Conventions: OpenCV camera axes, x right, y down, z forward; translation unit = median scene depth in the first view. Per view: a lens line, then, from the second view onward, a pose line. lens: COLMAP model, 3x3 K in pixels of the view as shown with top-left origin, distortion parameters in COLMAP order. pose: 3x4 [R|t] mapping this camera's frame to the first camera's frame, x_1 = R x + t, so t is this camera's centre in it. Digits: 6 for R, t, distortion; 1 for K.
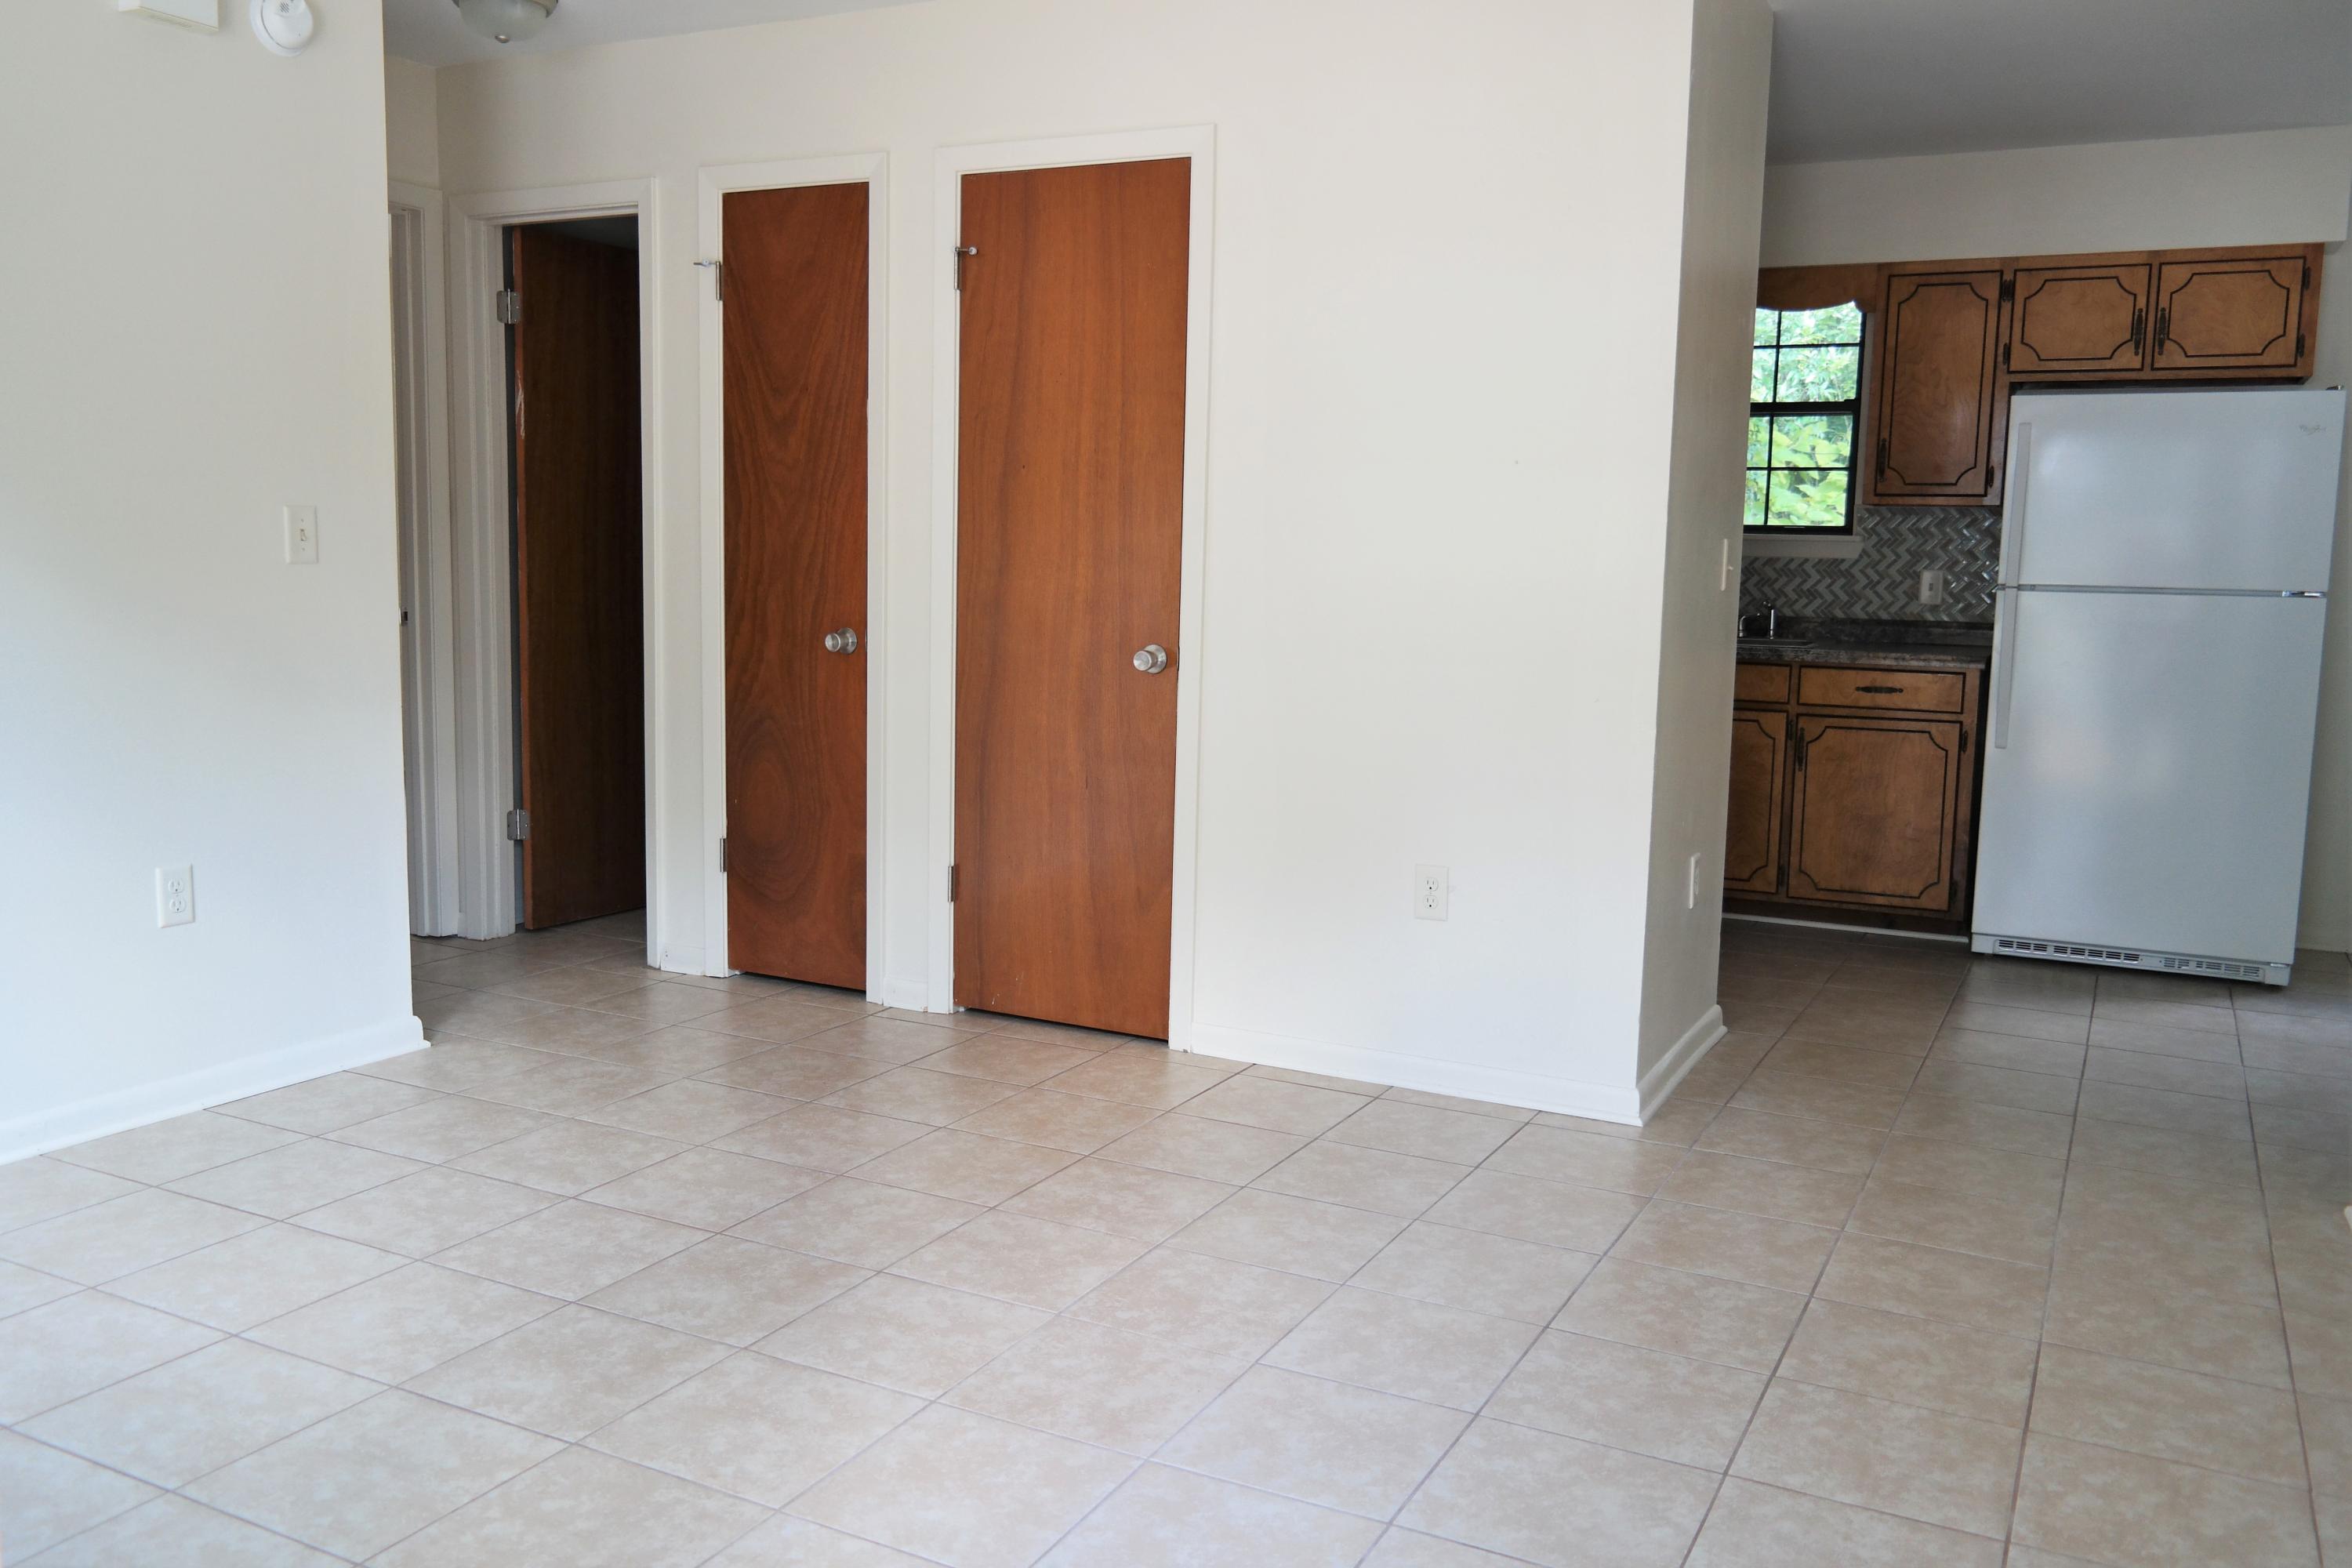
lens RADIAL K [[1866.3, 0, 1188.8], [0, 1866.3, 778.2], [0, 0, 1]] dist [-0.004559, -0.000588]
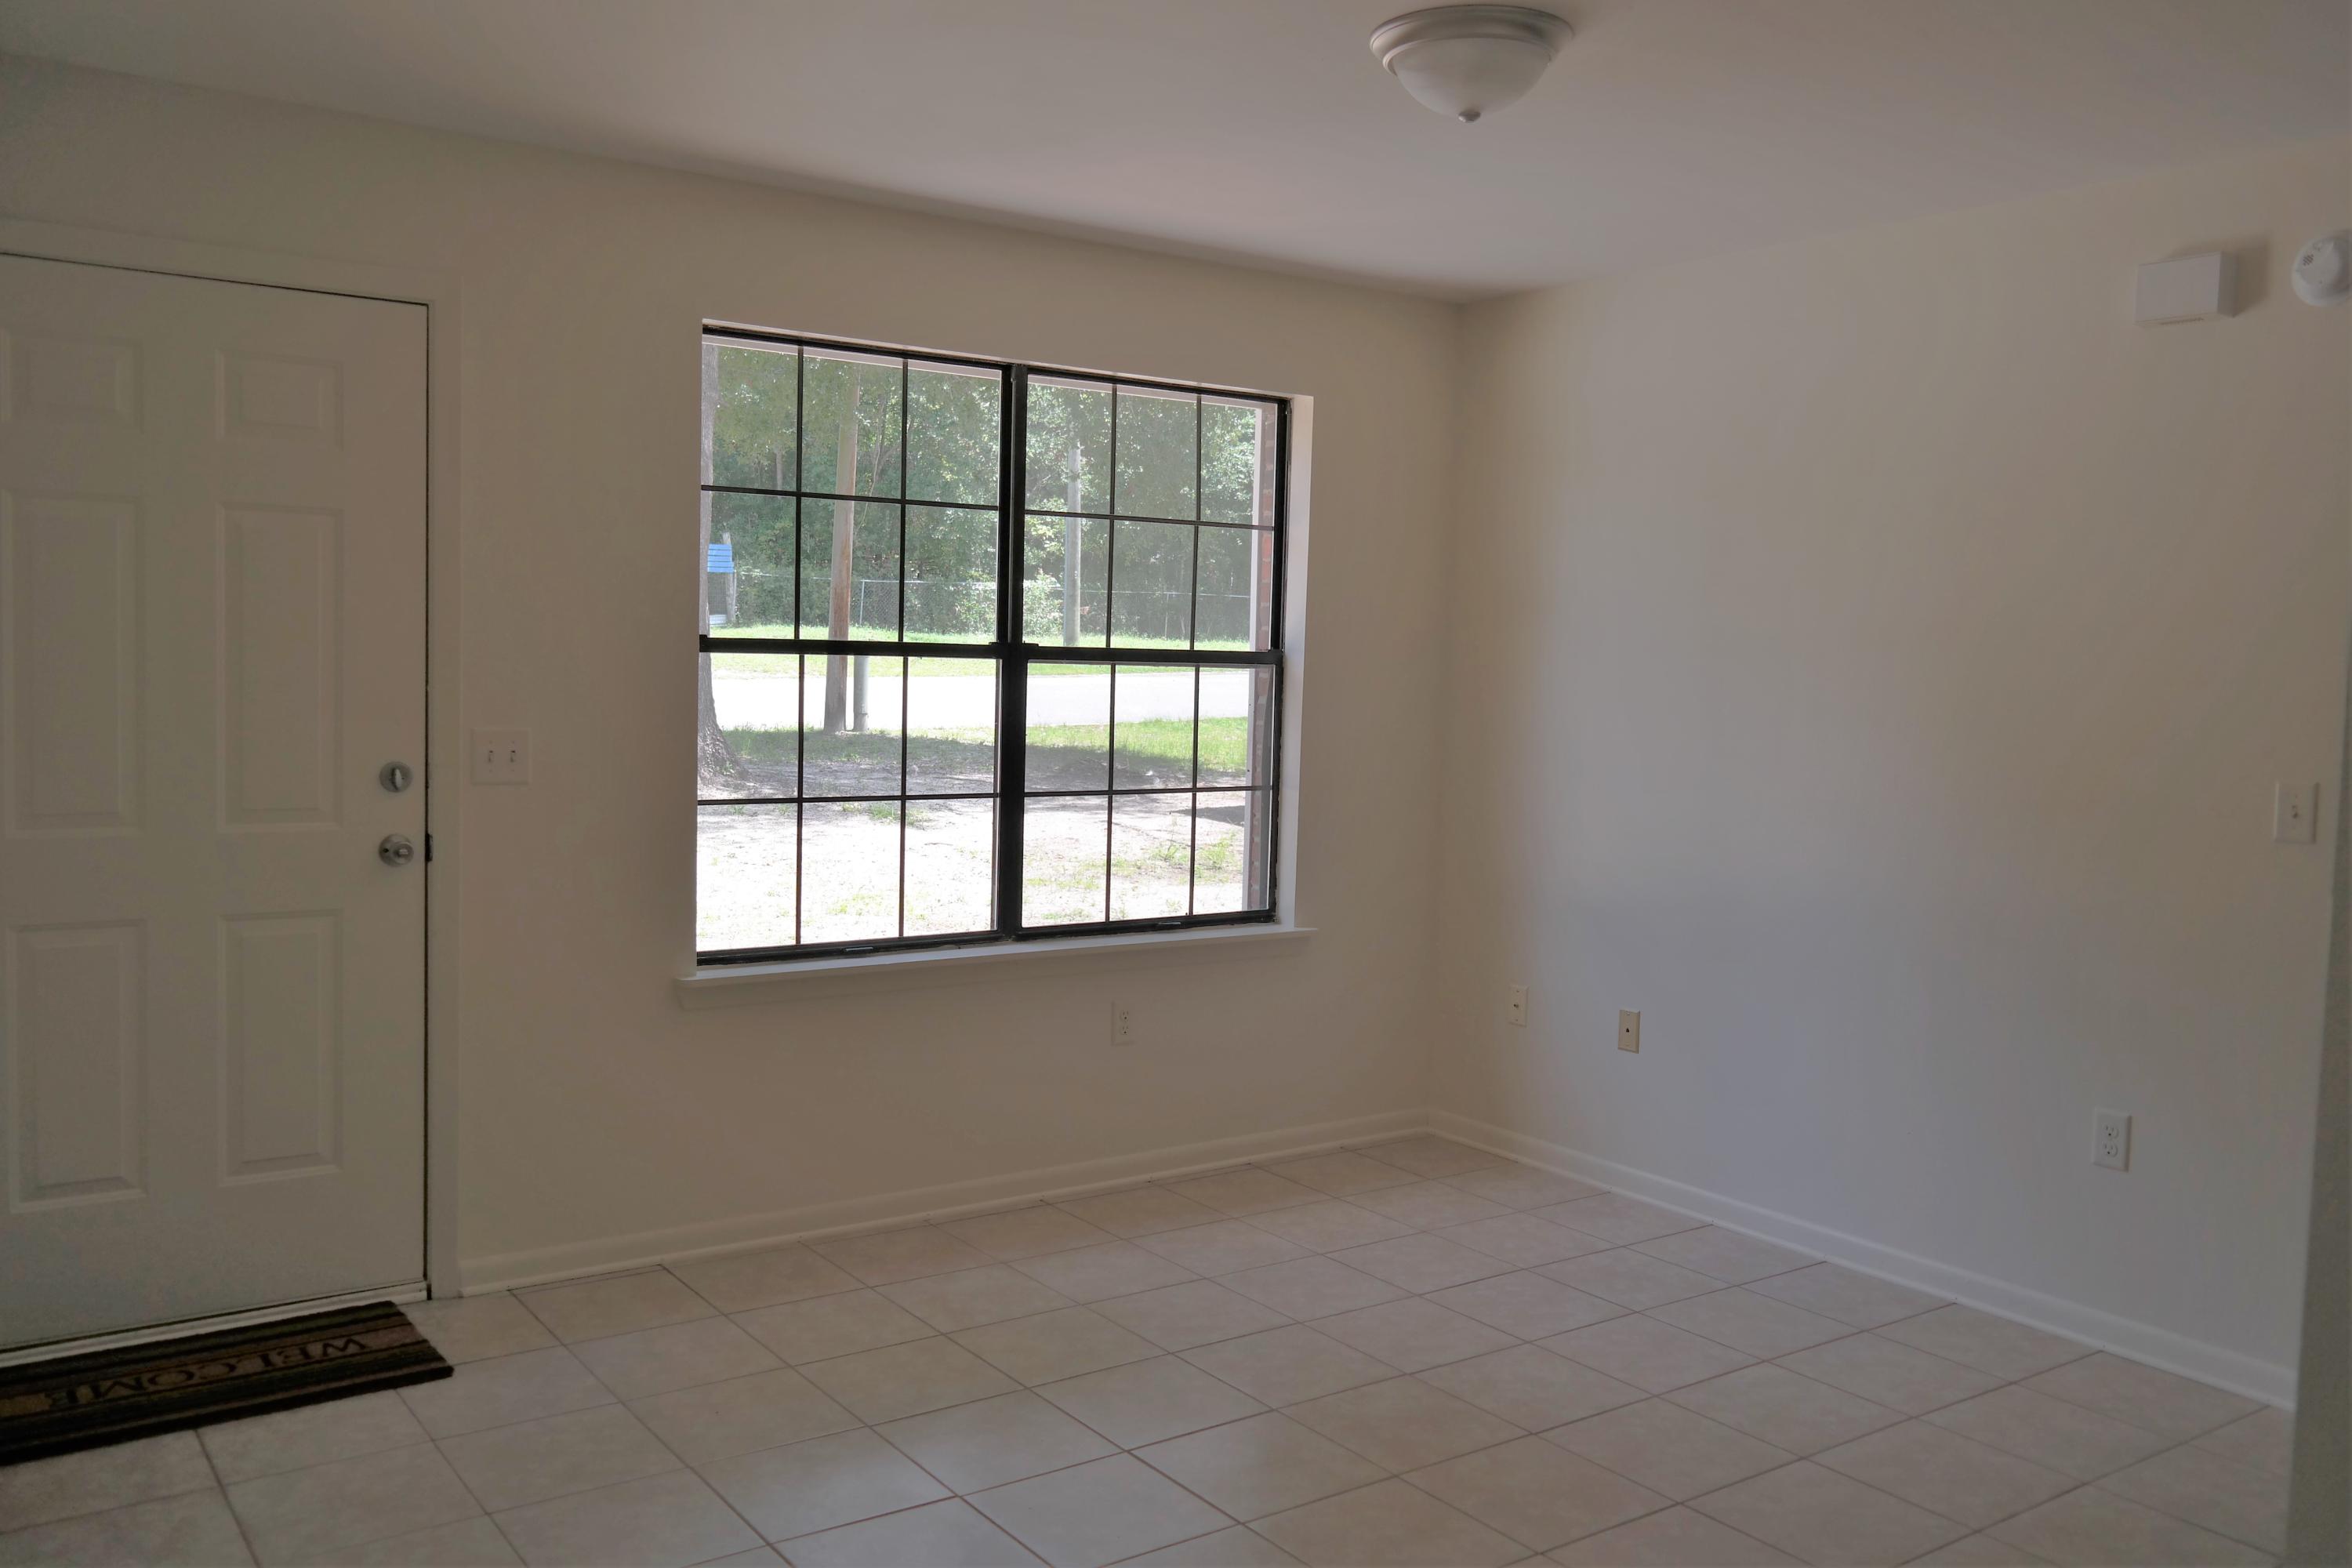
lens RADIAL K [[1866.3, 0, 1178.5], [0, 1866.3, 773.4], [0, 0, 1]] dist [-0.004559, -0.000588]
pose [[-0.467723, 0.027785, -0.883438, 0.767770], [-0.144542, 0.983646, 0.107462, -0.216569], [0.871976, 0.177956, -0.456058, 1.201559]]
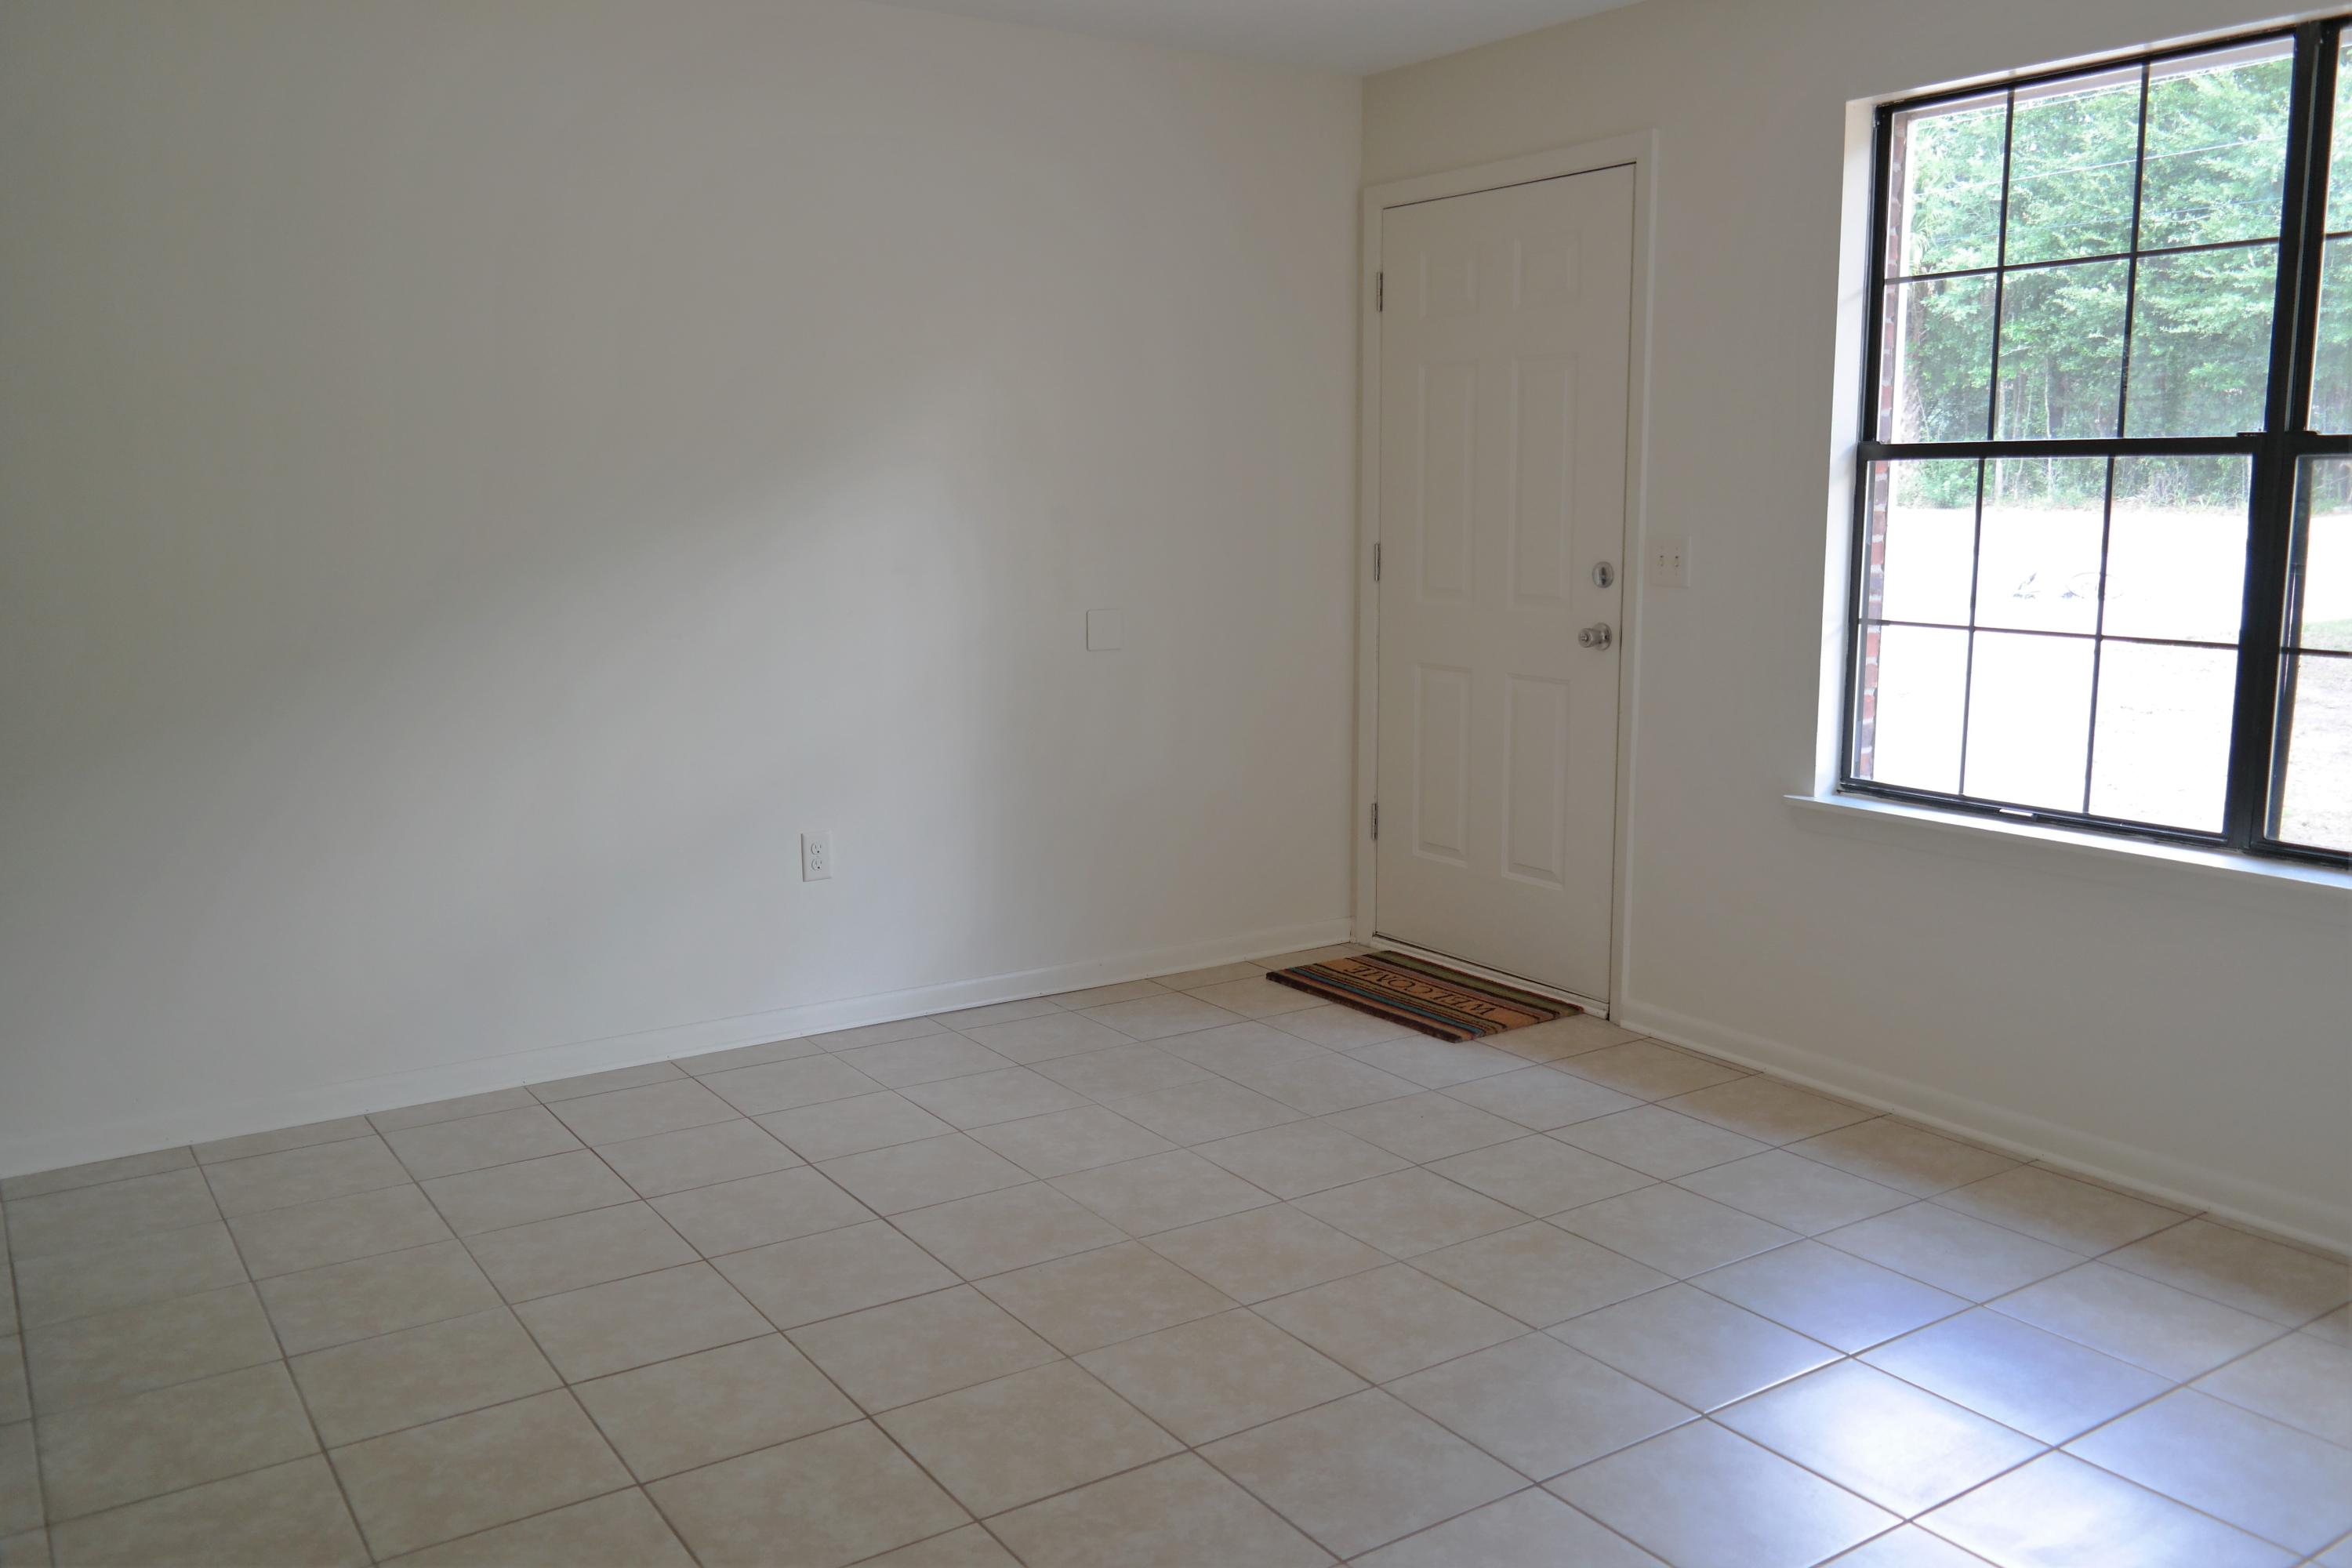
lens RADIAL K [[1866.3, 0, 1192.6], [0, 1866.3, 764.2], [0, 0, 1]] dist [-0.004559, -0.000588]
pose [[-0.877413, -0.088809, 0.471444, -0.536563], [0.041499, 0.964981, 0.259015, -0.257847], [-0.477937, 0.246827, -0.843002, 1.629066]]
